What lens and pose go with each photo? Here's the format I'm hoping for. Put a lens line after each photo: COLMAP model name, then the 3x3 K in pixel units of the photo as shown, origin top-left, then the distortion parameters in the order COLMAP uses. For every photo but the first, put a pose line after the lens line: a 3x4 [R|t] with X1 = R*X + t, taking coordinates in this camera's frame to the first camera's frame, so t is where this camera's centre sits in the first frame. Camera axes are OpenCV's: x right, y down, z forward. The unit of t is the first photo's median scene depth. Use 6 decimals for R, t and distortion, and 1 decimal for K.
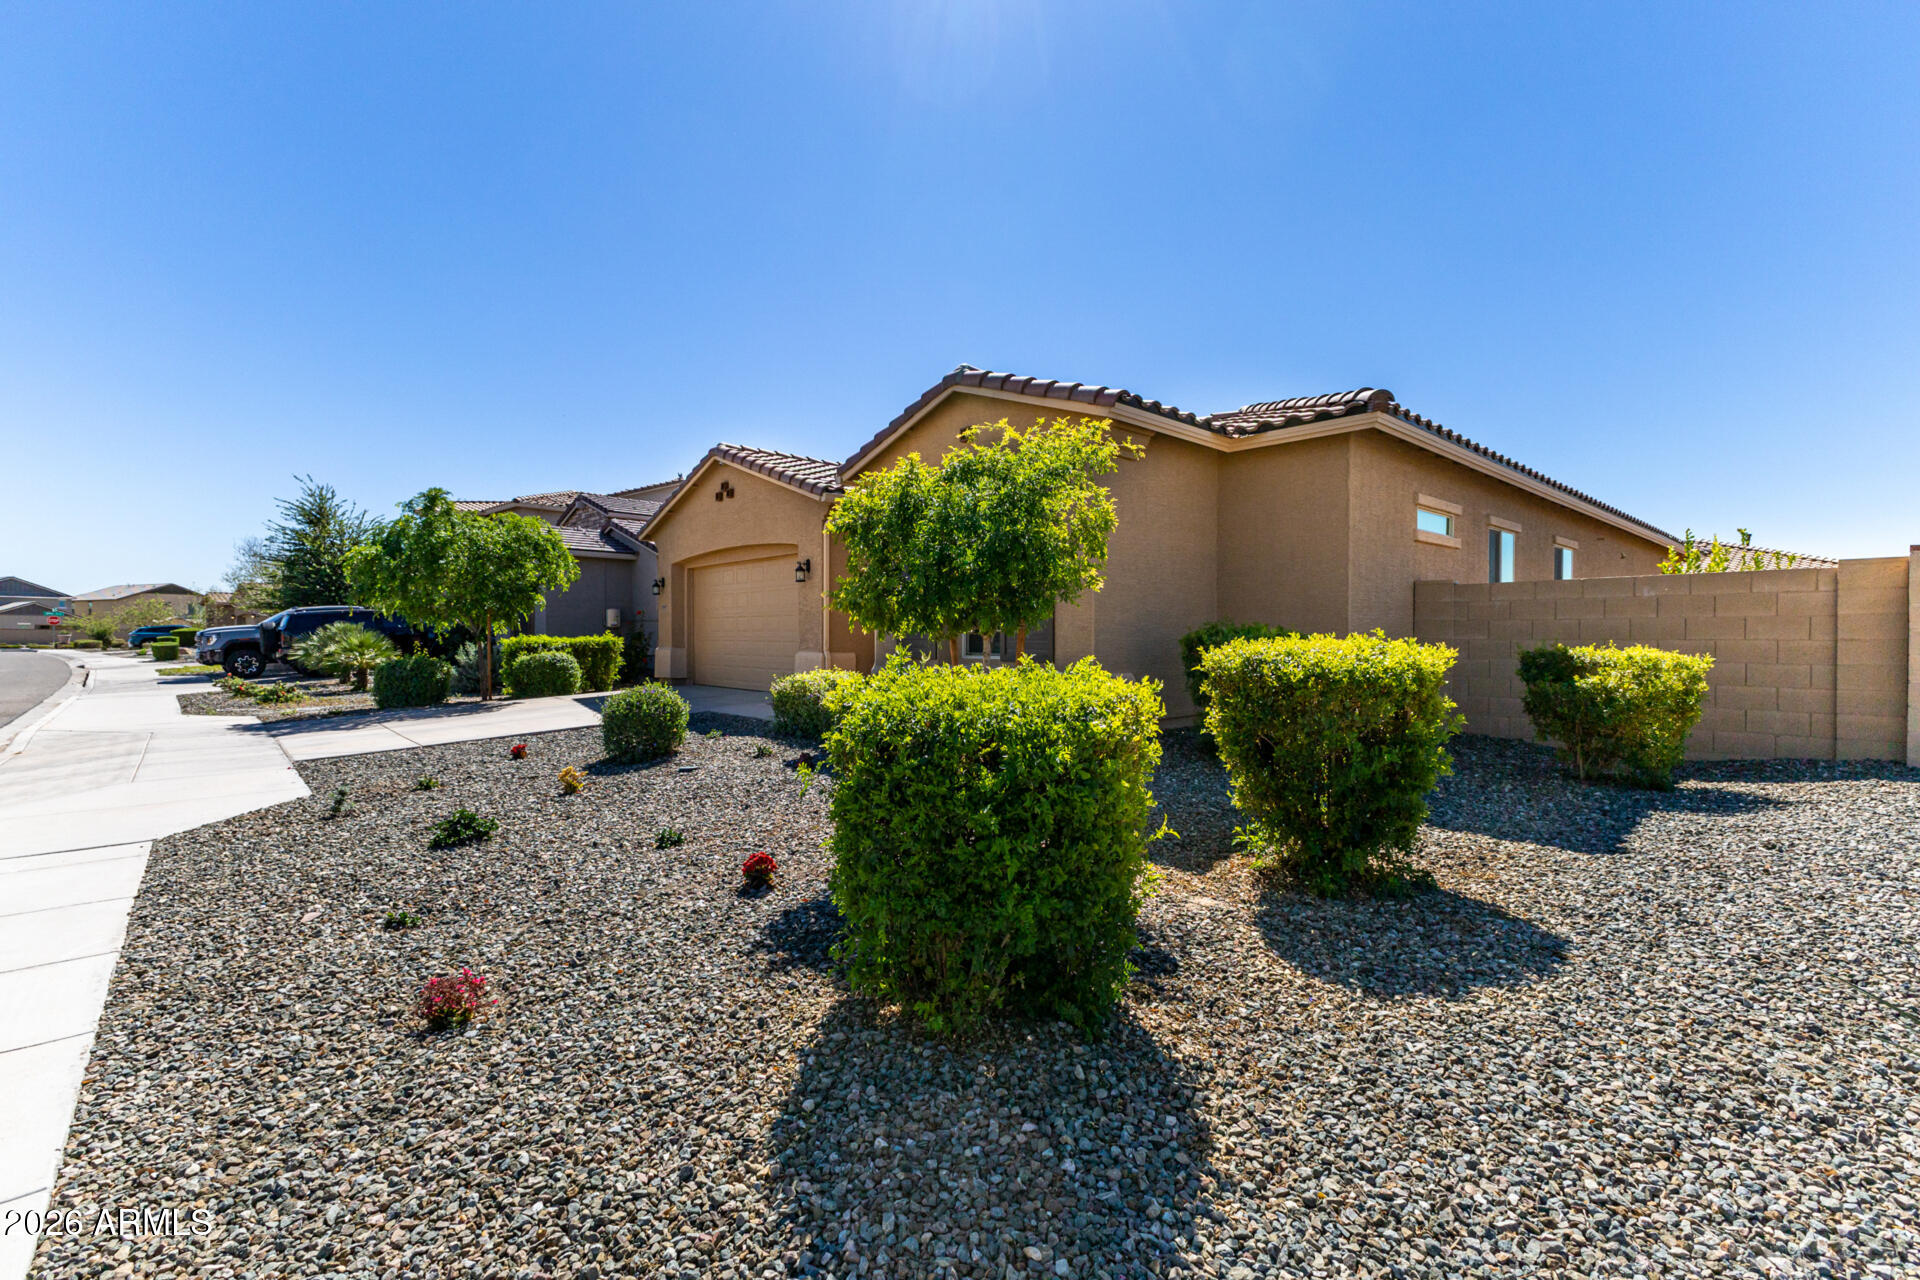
lens RADIAL K [[829.0, 0, 969.6], [0, 829.0, 619.8], [0, 0, 1]] dist [0.000216, 0.000007]
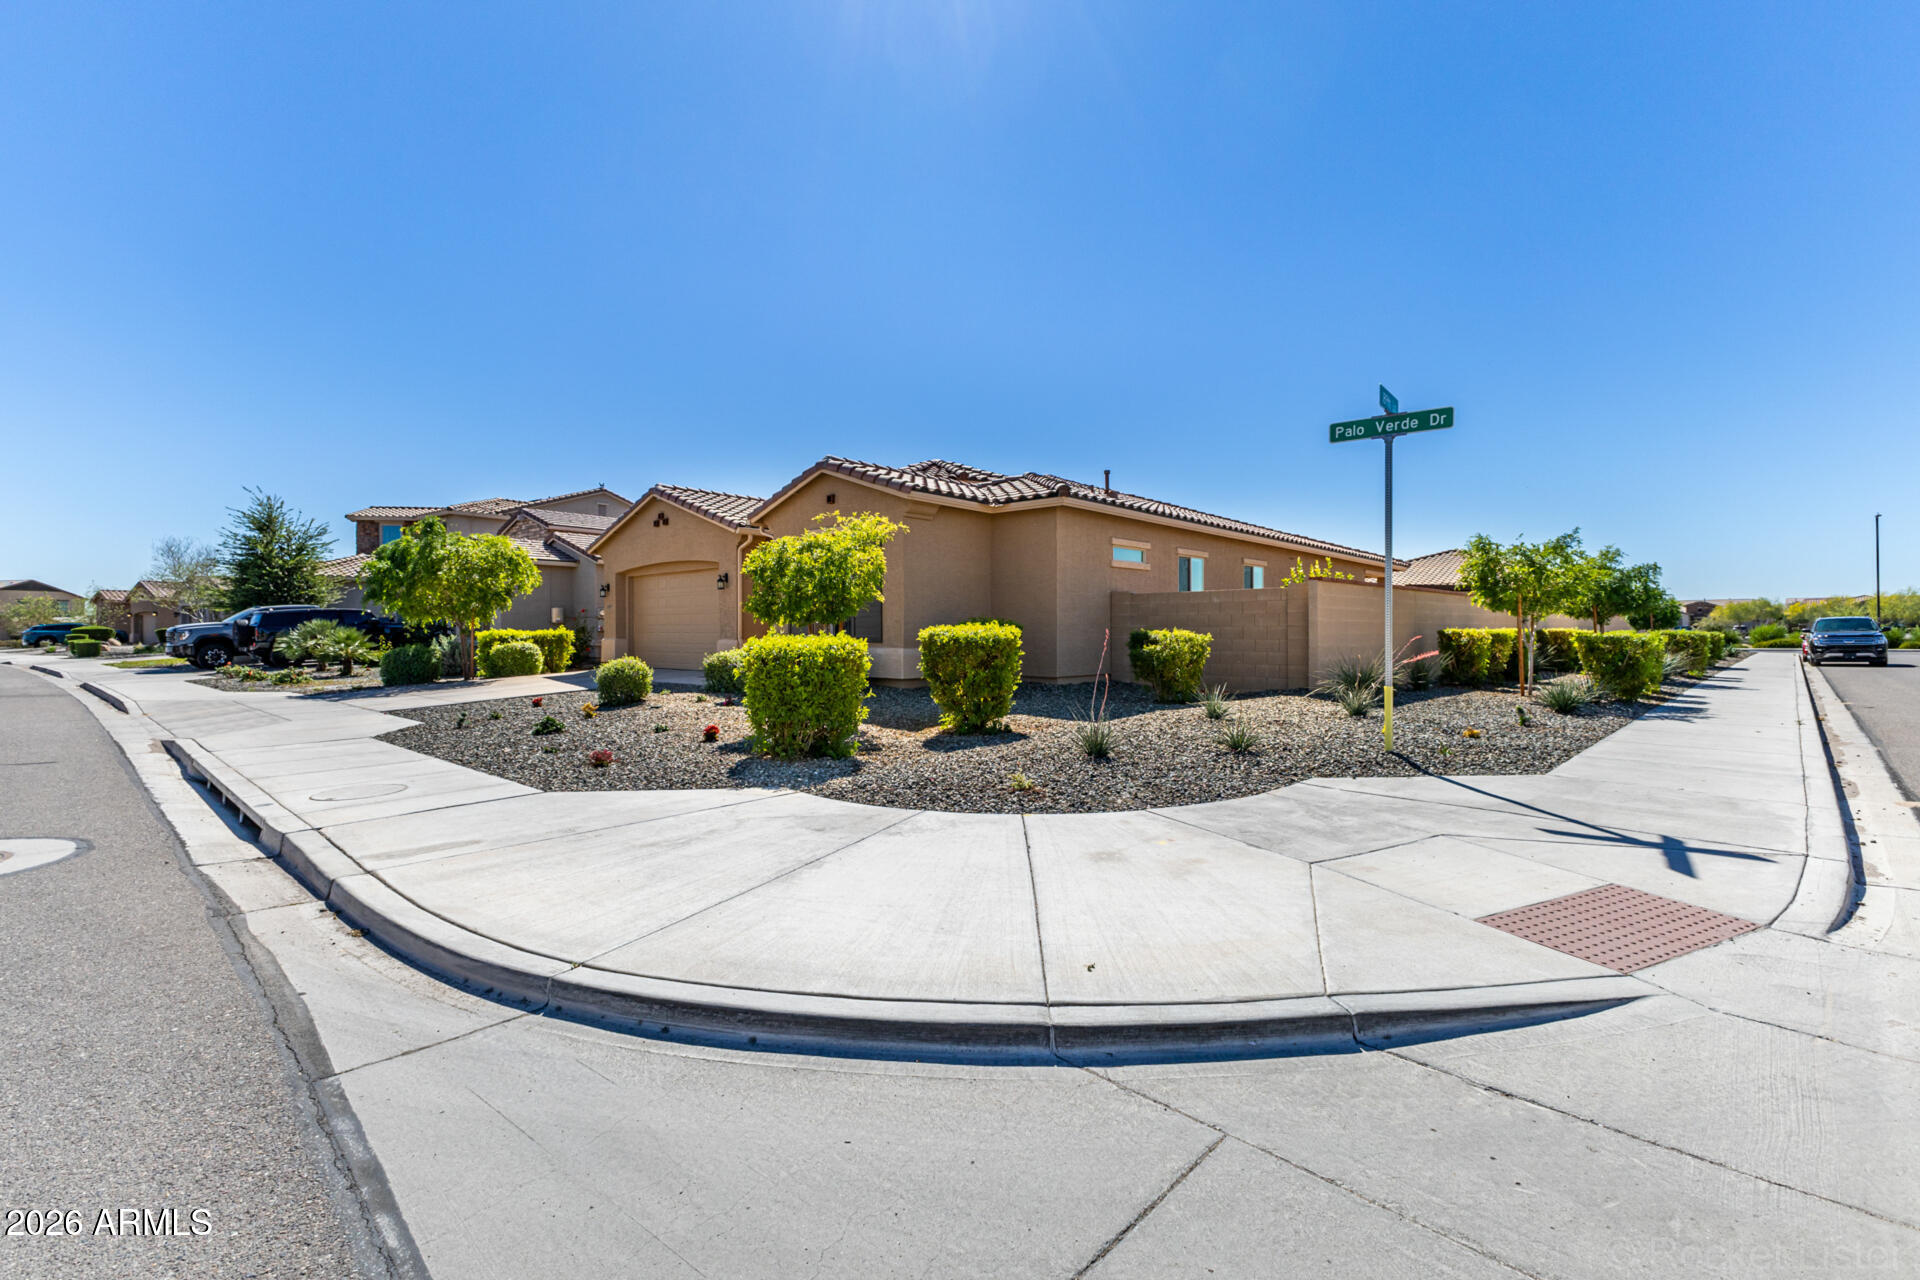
lens RADIAL K [[829.0, 0, 969.6], [0, 829.0, 619.8], [0, 0, 1]] dist [0.000216, 0.000007]
pose [[0.994757, -0.002886, 0.102223, 0.065392], [0.002371, 0.999984, 0.005156, -0.000782], [-0.102237, -0.004886, 0.994748, -0.404534]]
